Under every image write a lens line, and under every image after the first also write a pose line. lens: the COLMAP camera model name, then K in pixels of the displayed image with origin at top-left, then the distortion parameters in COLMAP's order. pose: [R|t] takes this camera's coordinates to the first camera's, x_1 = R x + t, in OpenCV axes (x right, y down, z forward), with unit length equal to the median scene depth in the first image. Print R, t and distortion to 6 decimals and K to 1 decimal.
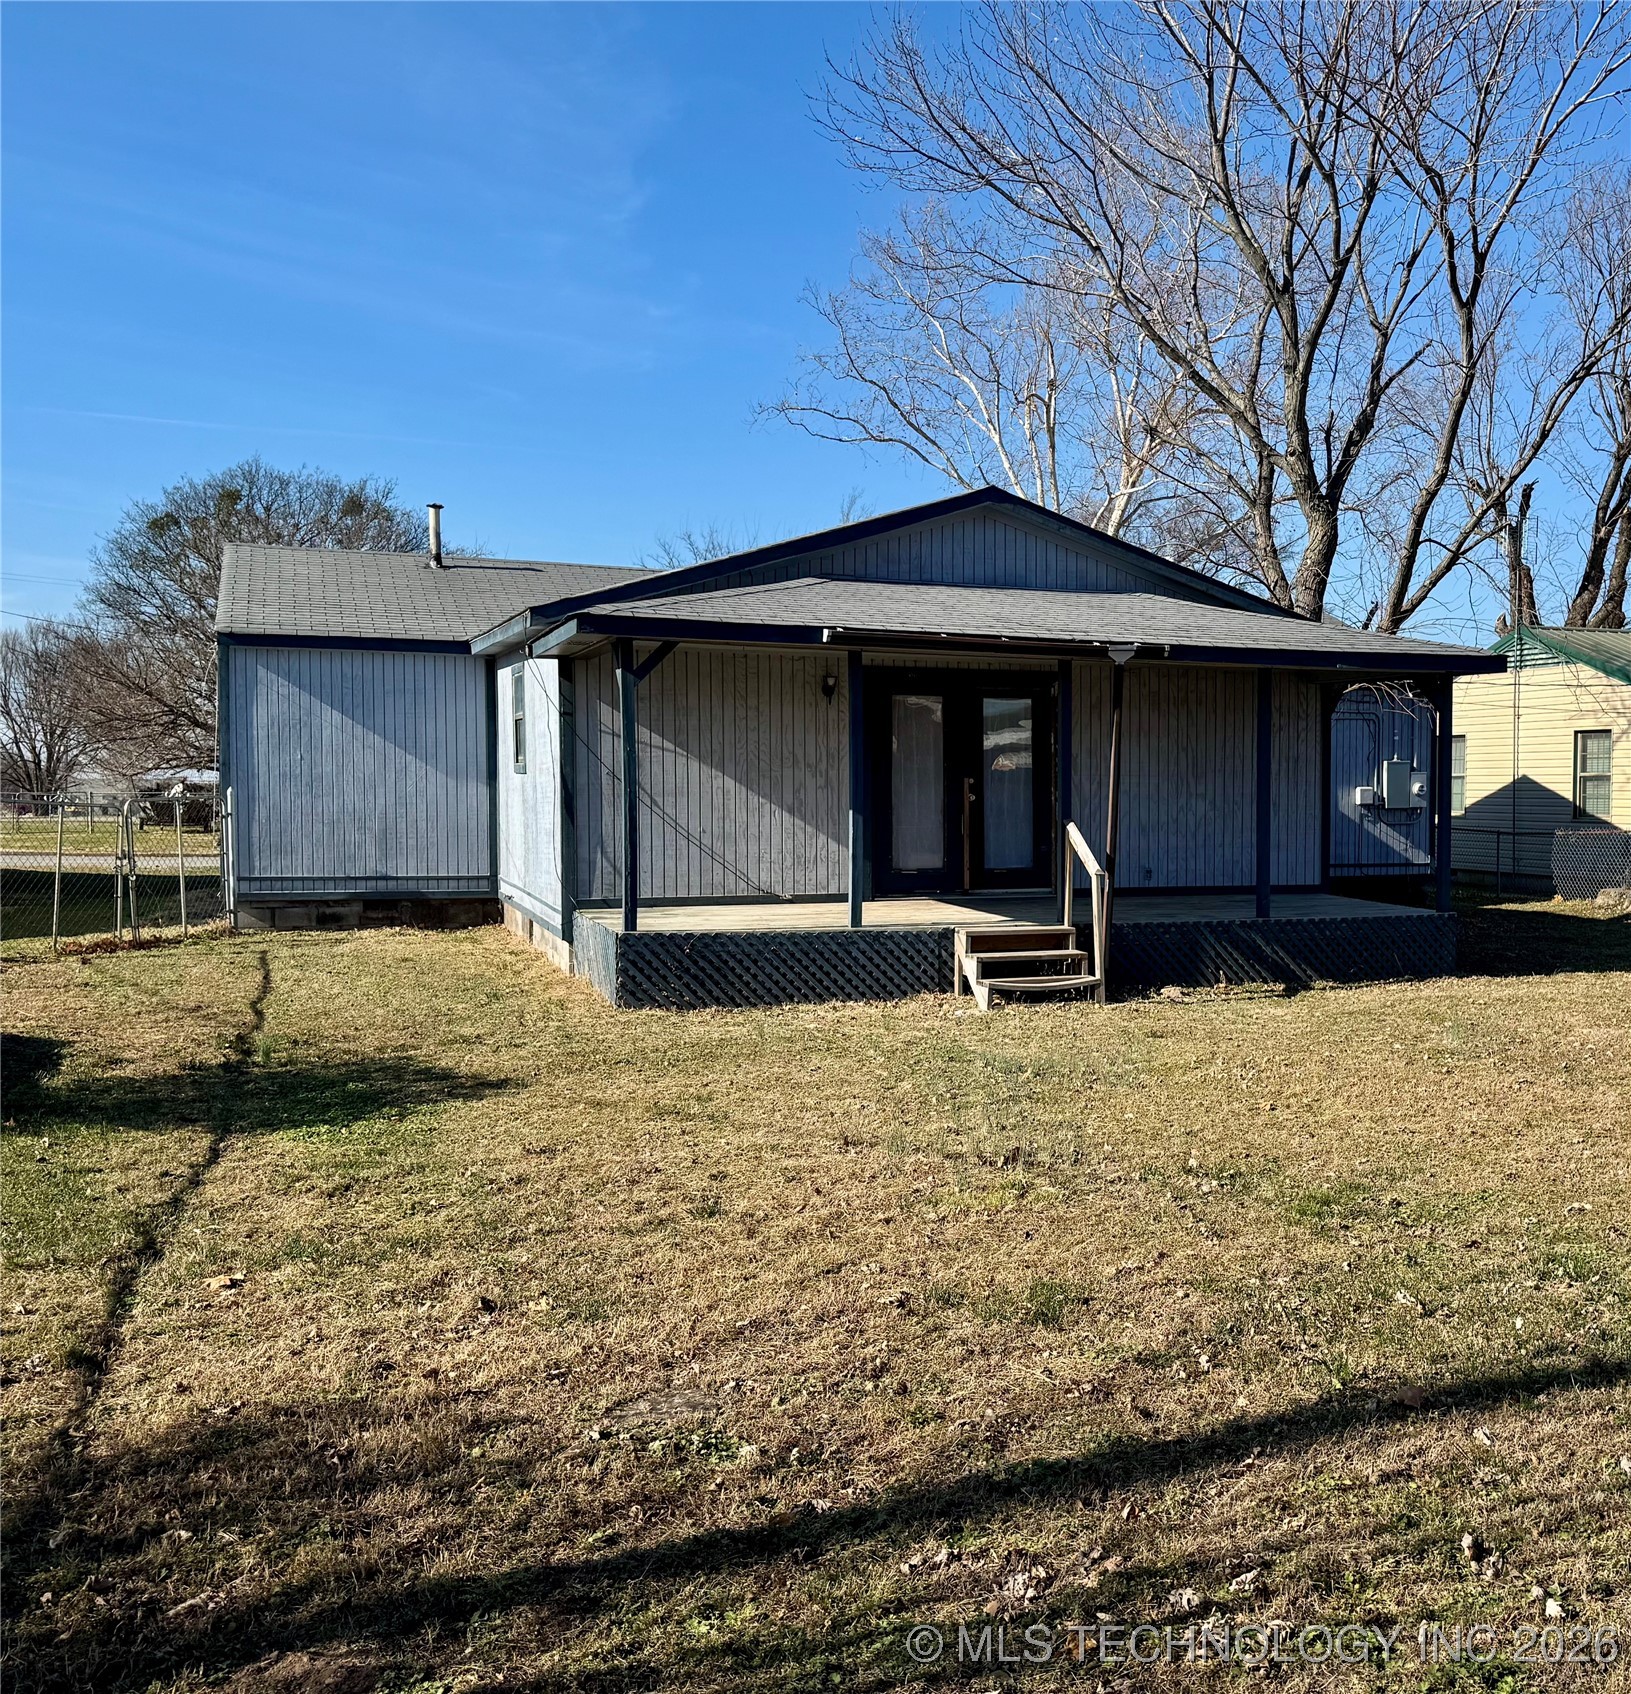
lens RADIAL K [[1744.3, 0, 815.5], [0, 1744.3, 847.0], [0, 0, 1]] dist [0.088010, 0.009079]
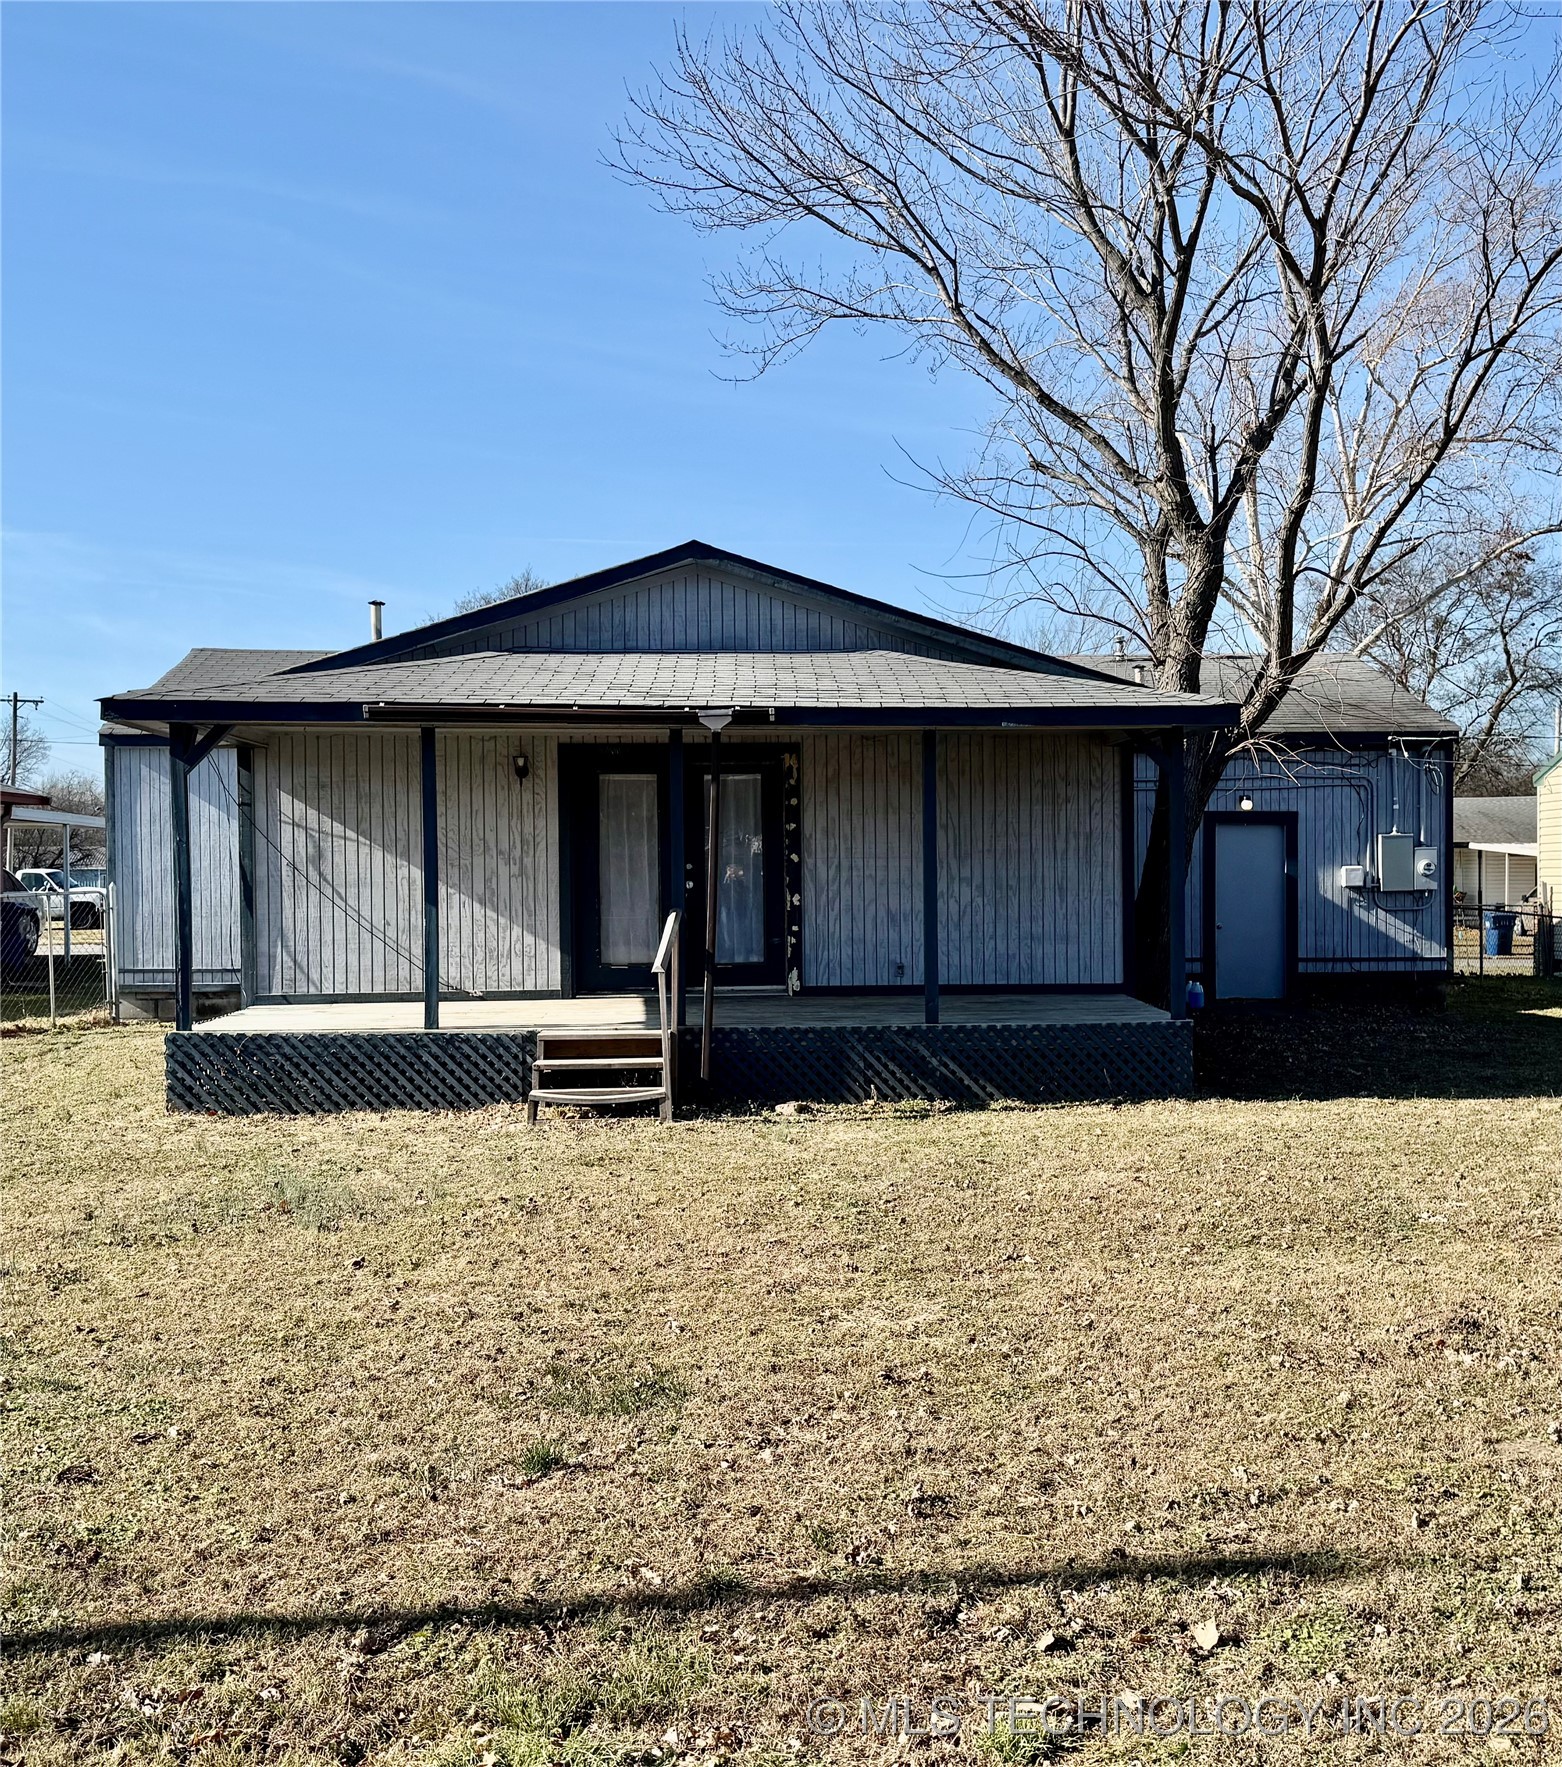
lens RADIAL K [[1713.8, 0, 775.9], [0, 1713.8, 891.8], [0, 0, 1]] dist [0.086717, -0.004520]
pose [[0.949452, -0.009910, -0.313756, 0.440856], [0.002303, 0.999695, -0.024605, -0.003054], [0.313904, 0.022638, 0.949185, 0.184475]]
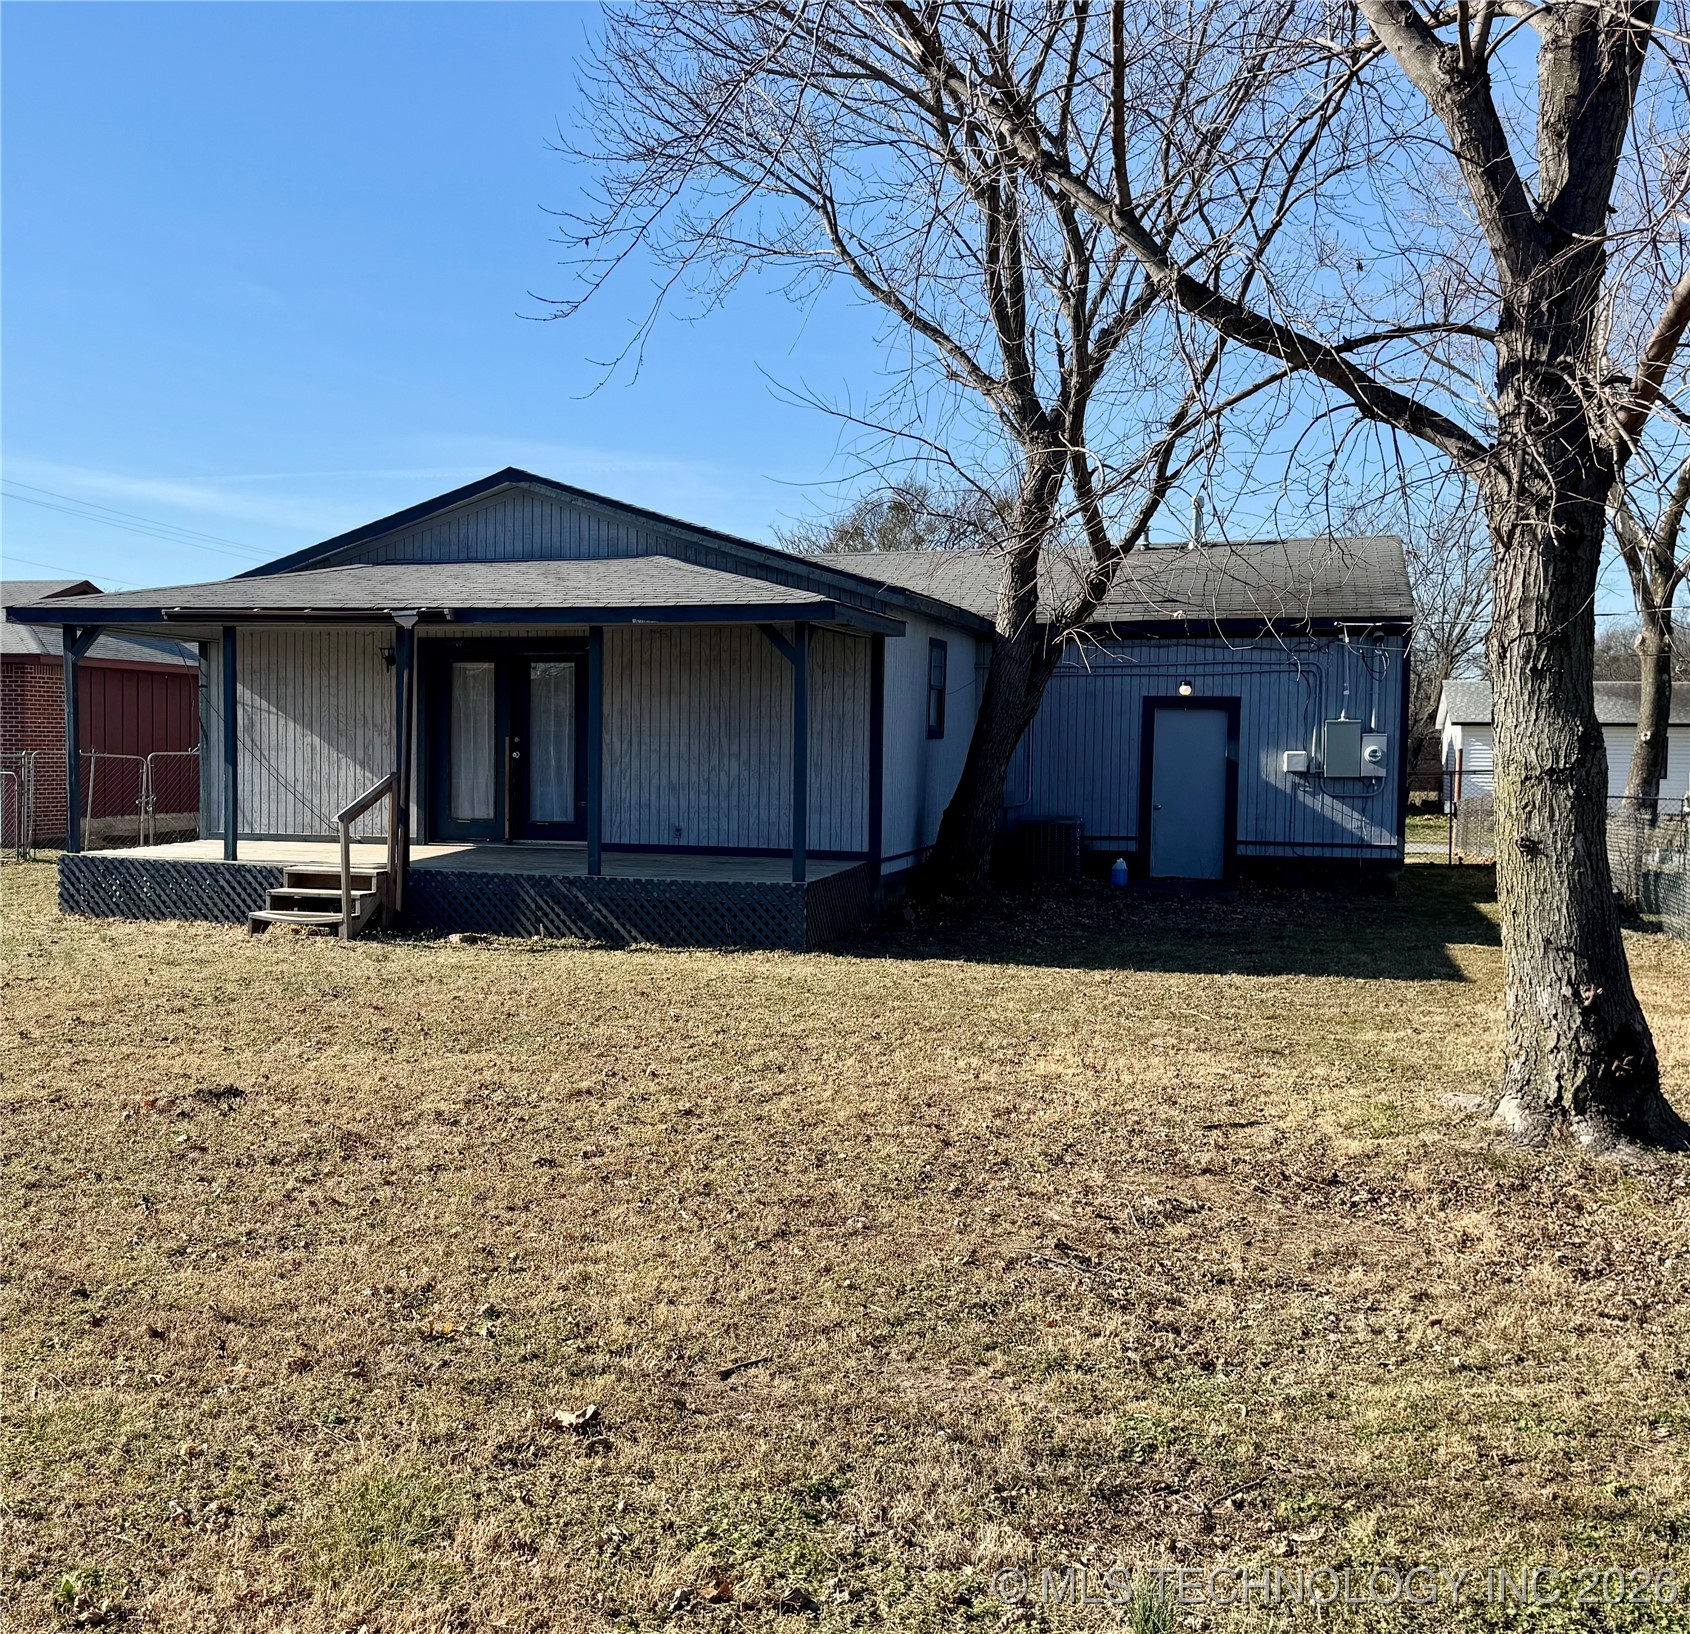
lens RADIAL K [[1610.8, 0, 845.0], [0, 1610.8, 817.0], [0, 0, 1]] dist [0.097325, 0.003417]
pose [[0.759768, 0.029246, -0.649537, 0.962533], [-0.028994, 0.999518, 0.011090, -0.007265], [0.649548, 0.010407, 0.760249, 0.390410]]
